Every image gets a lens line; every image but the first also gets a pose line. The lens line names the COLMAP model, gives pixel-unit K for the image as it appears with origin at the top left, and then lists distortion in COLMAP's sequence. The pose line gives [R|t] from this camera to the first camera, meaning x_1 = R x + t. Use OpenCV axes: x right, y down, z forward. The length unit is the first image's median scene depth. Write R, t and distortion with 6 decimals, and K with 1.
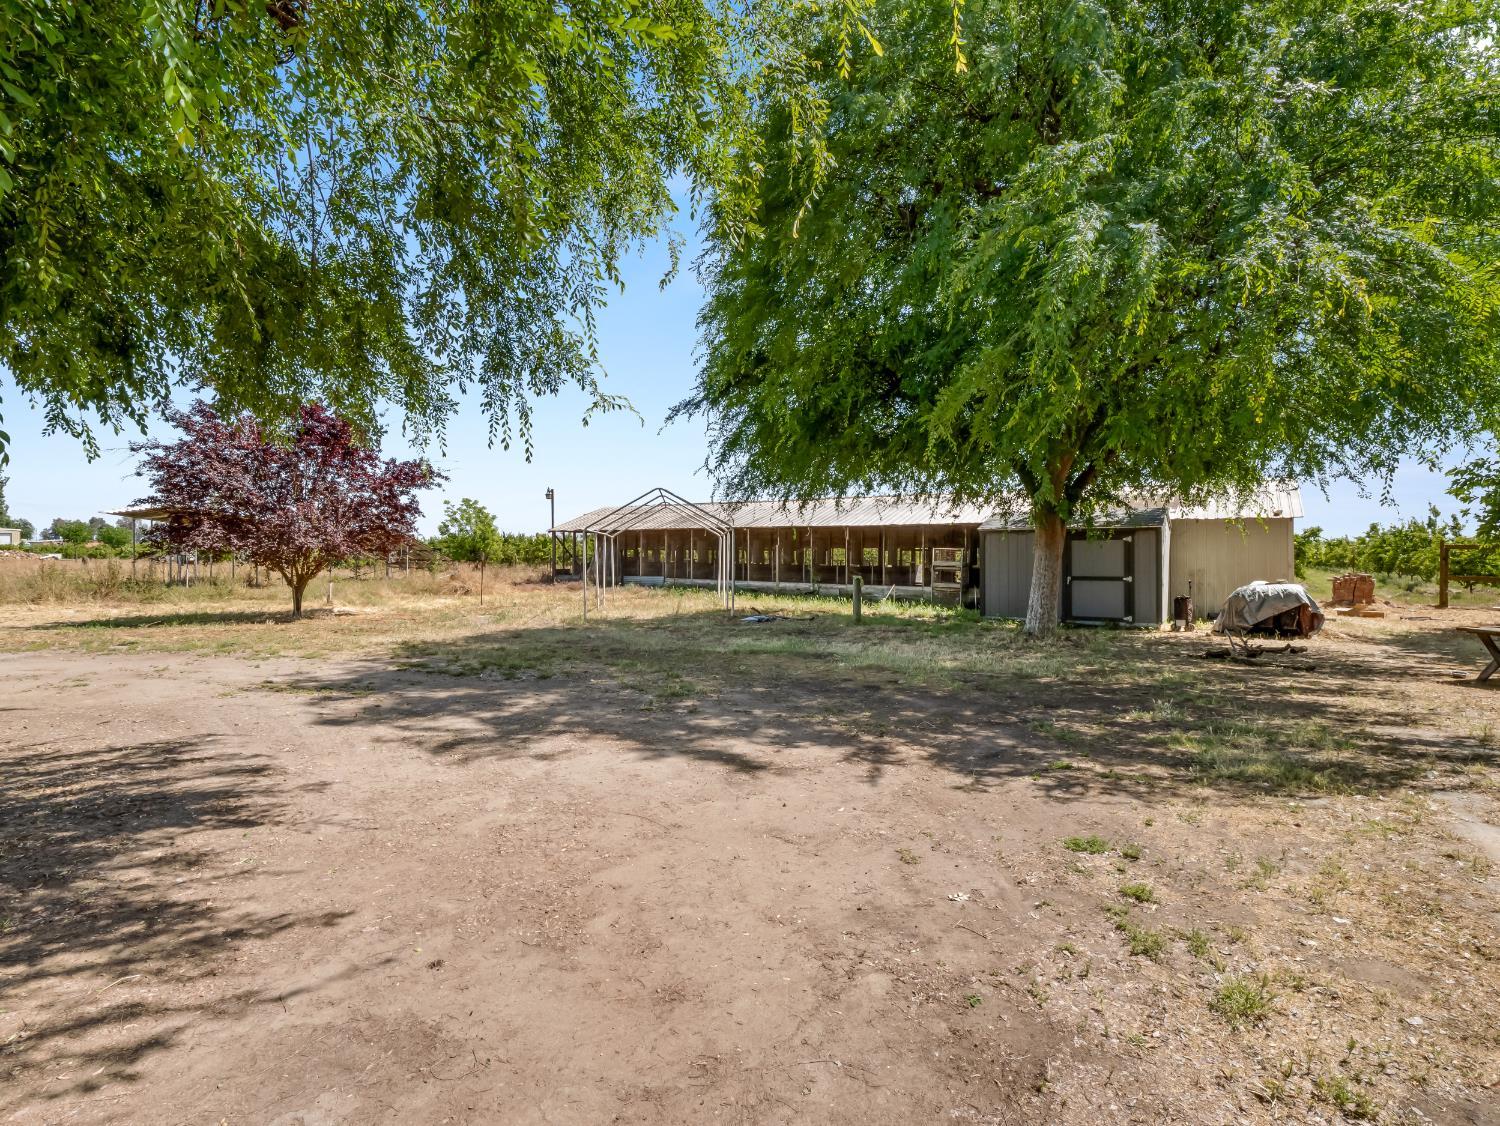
lens RADIAL K [[731.8, 0, 752.7], [0, 731.8, 565.1], [0, 0, 1]] dist [-0.014944, 0.000980]
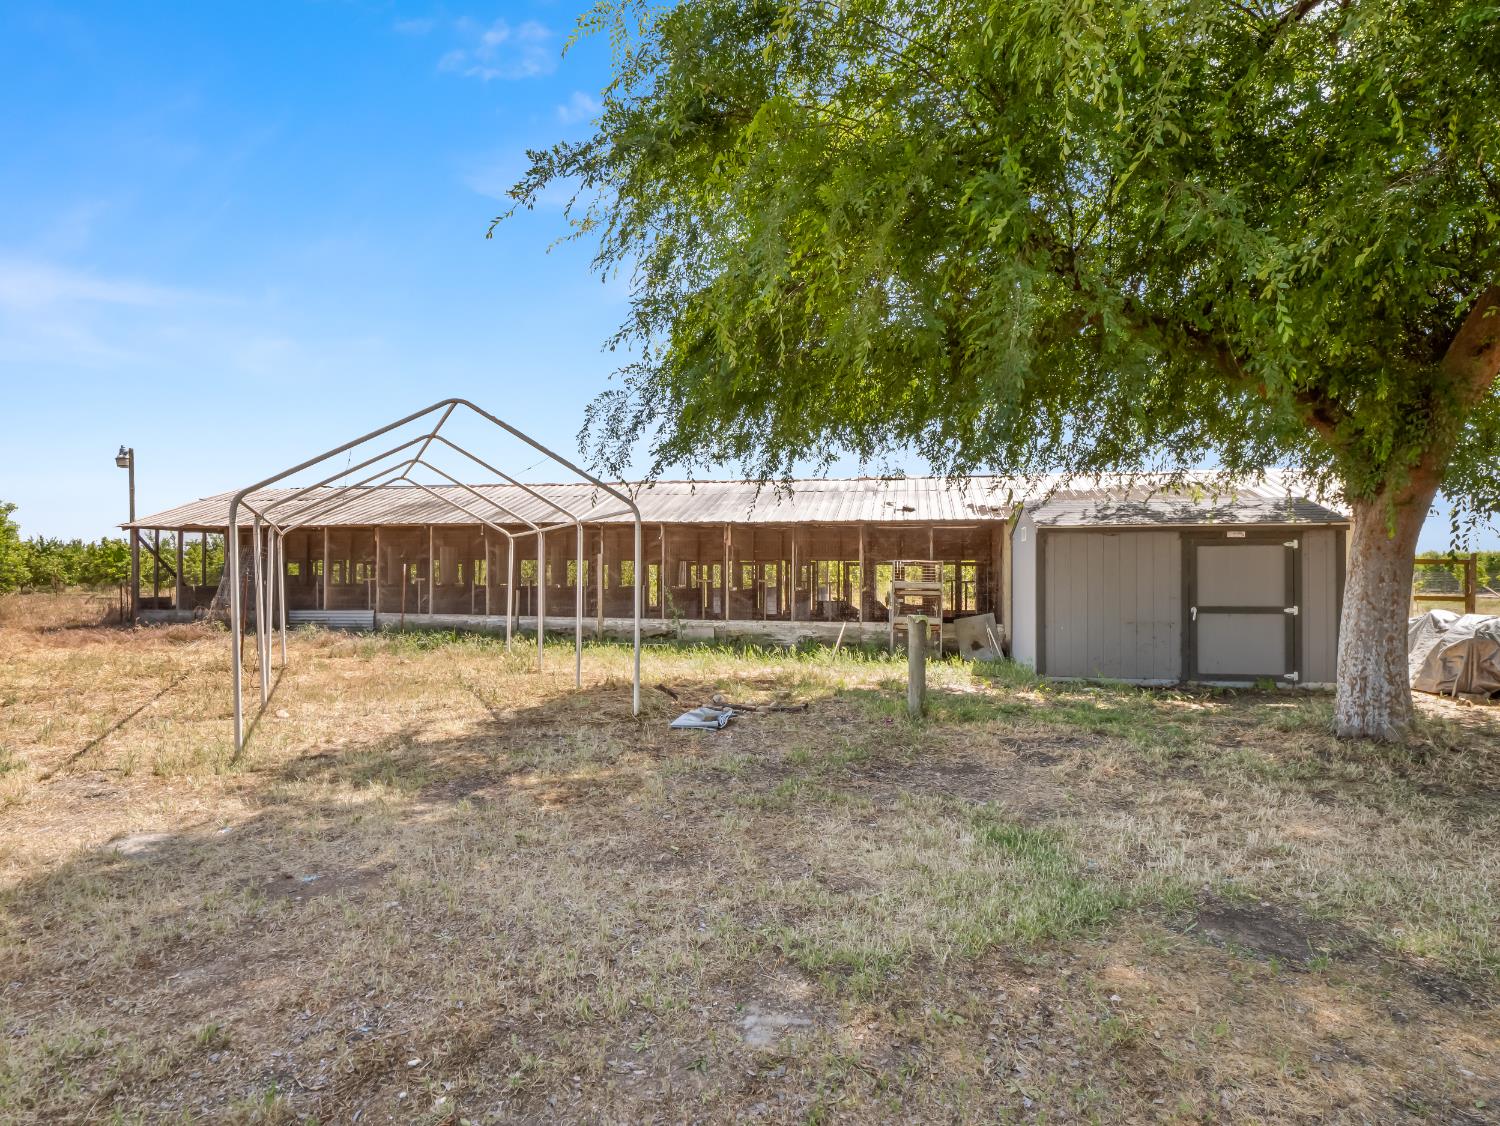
lens RADIAL K [[786.3, 0, 741.1], [0, 786.3, 576.9], [0, 0, 1]] dist [-0.005107, -0.000842]
pose [[0.924665, -0.005019, 0.380749, -0.096869], [0.007324, 0.999963, -0.004604, -0.005640], [-0.380712, 0.007046, 0.924667, 0.364462]]
